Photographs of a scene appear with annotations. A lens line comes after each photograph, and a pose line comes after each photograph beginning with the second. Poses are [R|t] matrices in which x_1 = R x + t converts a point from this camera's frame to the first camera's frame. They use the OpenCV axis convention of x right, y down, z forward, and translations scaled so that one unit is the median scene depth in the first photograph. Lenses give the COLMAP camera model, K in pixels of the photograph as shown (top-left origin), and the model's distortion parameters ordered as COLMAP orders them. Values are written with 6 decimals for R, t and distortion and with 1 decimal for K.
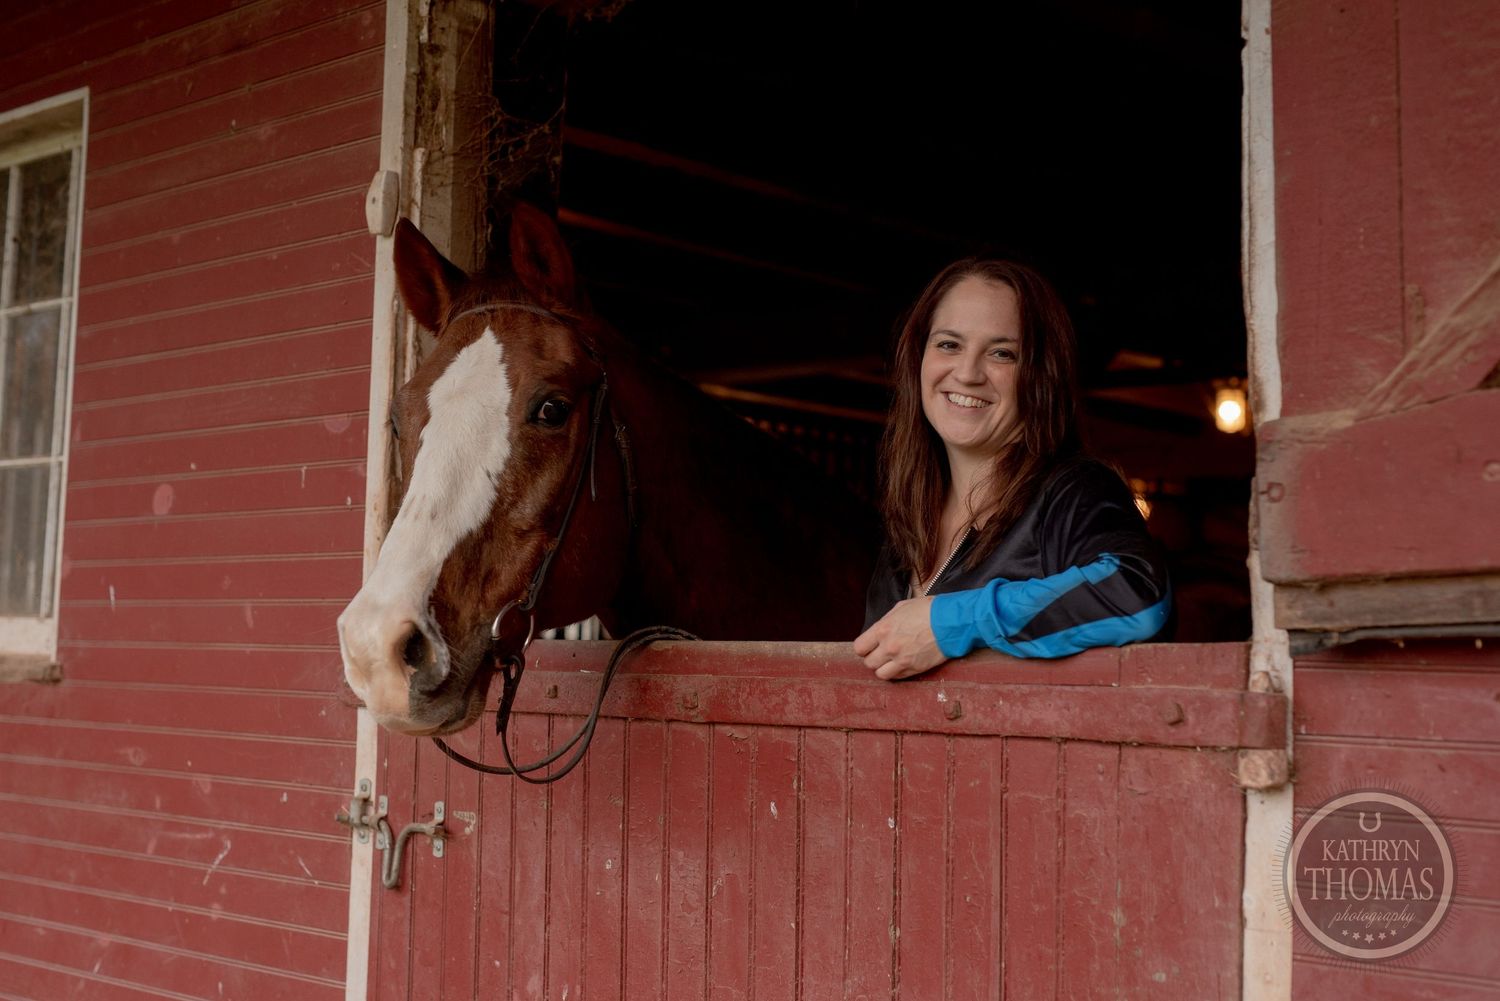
lens RADIAL K [[2163.4, 0, 749.8], [0, 2163.4, 501.7], [0, 0, 1]] dist [0.006419, 0.032008]
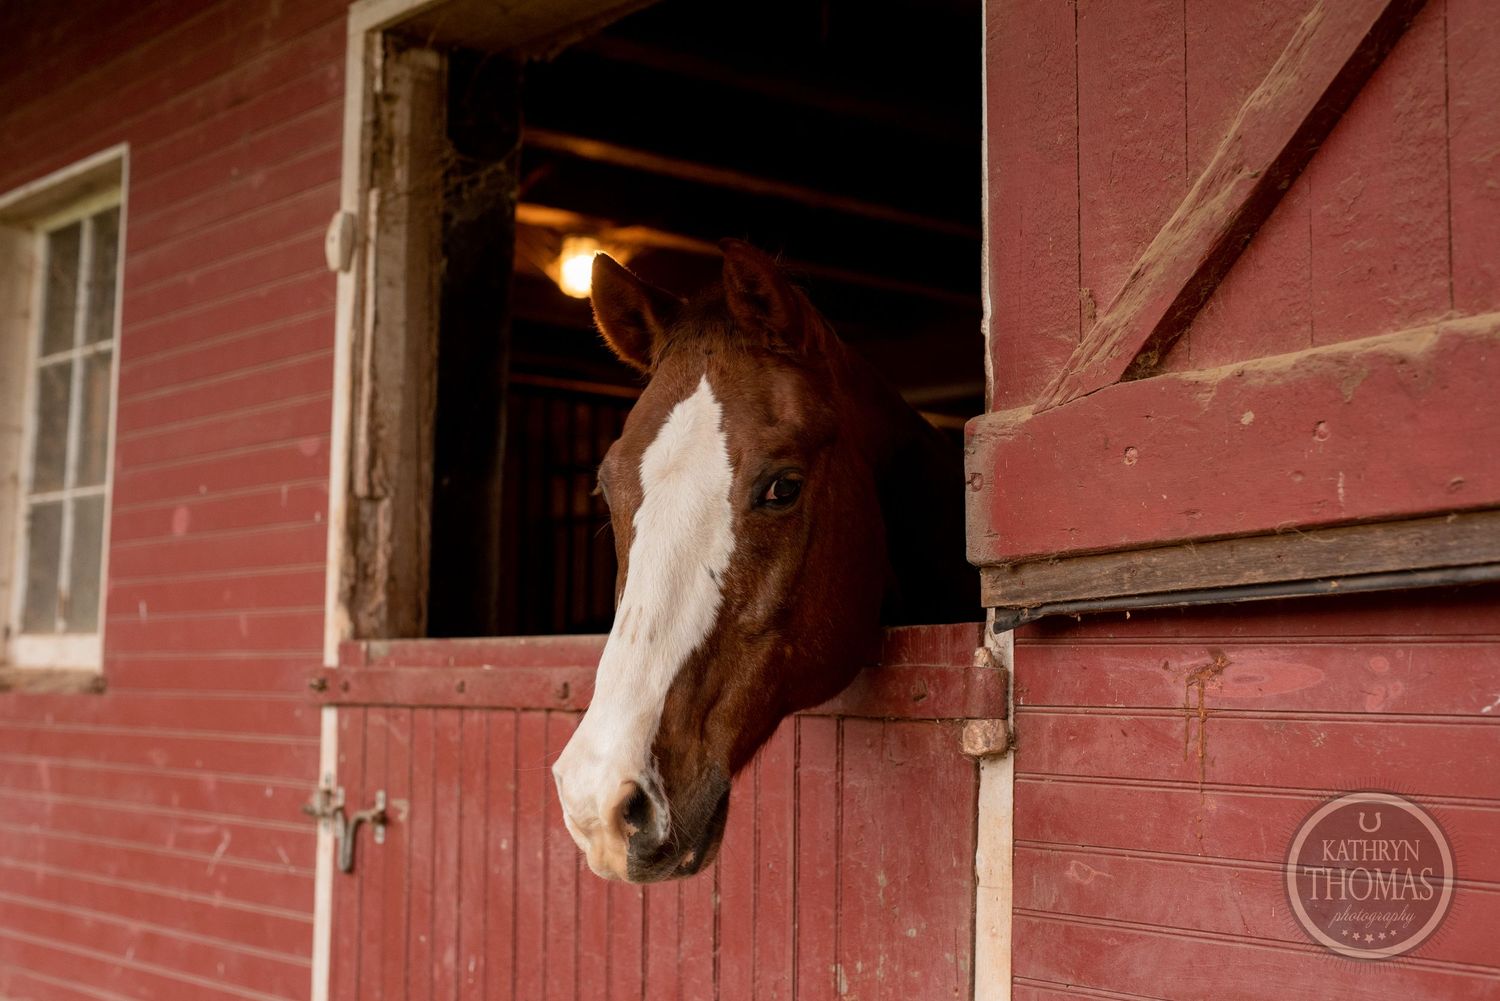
lens RADIAL K [[2240.3, 0, 754.7], [0, 2240.3, 499.9], [0, 0, 1]] dist [-0.007325, 0.074678]
pose [[0.991678, -0.020130, -0.127156, 0.174342], [0.018198, 0.999701, -0.016342, 0.013425], [0.127447, 0.013892, 0.991748, -0.084168]]
